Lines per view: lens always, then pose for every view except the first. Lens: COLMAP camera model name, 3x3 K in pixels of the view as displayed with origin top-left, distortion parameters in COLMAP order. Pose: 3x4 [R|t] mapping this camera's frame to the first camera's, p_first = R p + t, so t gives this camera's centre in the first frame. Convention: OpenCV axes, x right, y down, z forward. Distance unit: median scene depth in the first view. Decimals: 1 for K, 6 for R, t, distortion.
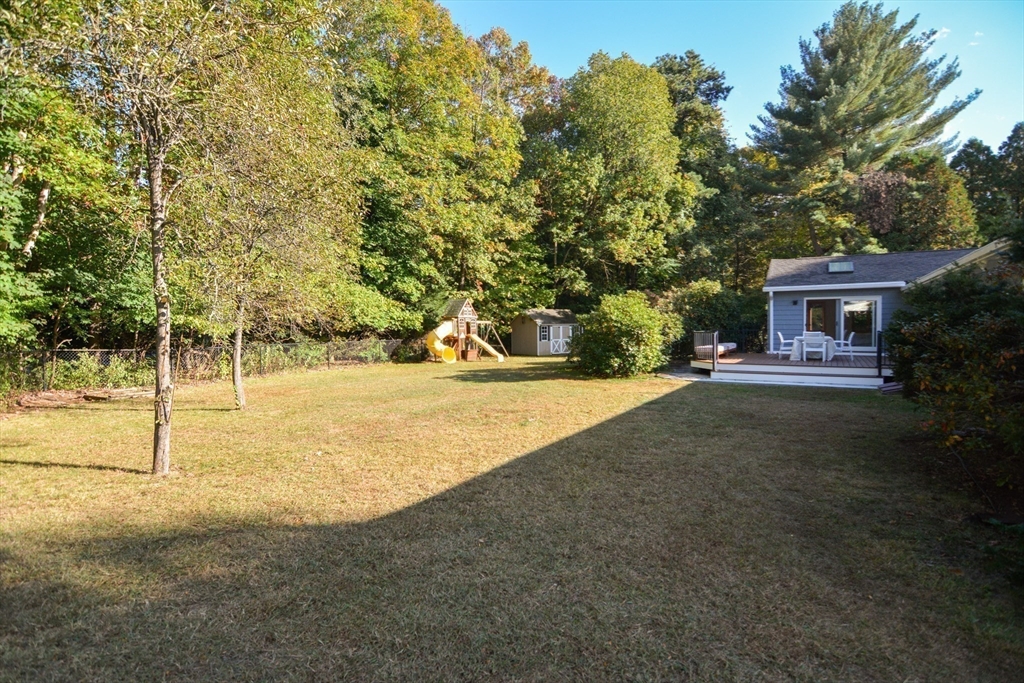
lens RADIAL K [[497.2, 0, 513.4], [0, 497.2, 332.1], [0, 0, 1]] dist [-0.001153, -0.015211]
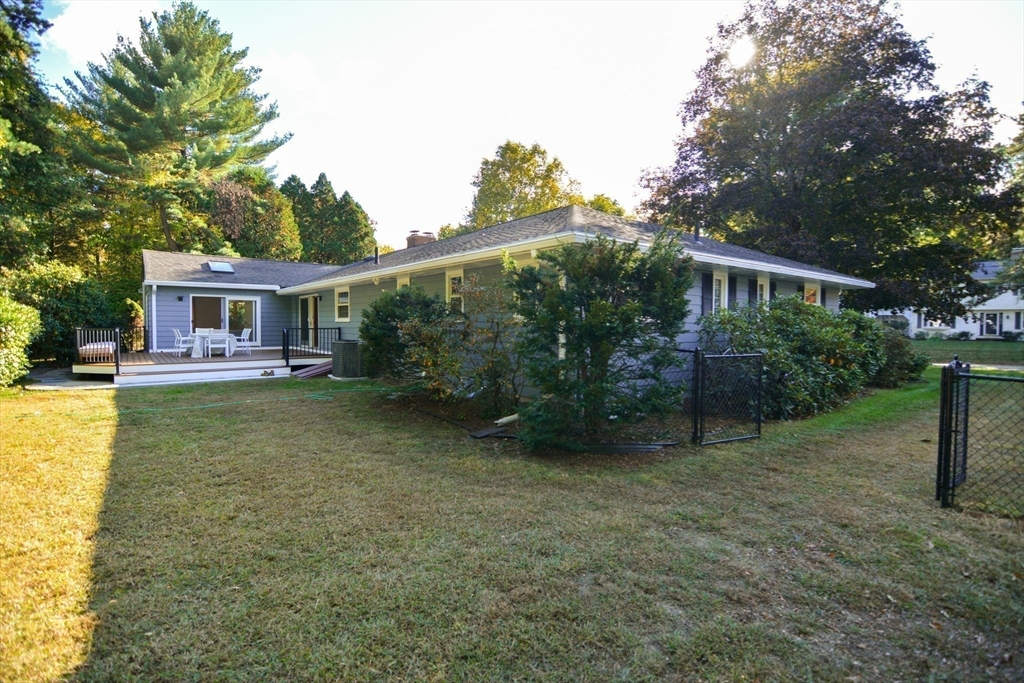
lens RADIAL K [[500.1, 0, 516.6], [0, 500.1, 337.6], [0, 0, 1]] dist [-0.001094, -0.015147]
pose [[0.316917, -0.020770, 0.948226, -0.107145], [0.003503, 0.999779, 0.020728, -0.000545], [-0.948447, -0.003247, 0.316920, 0.048759]]
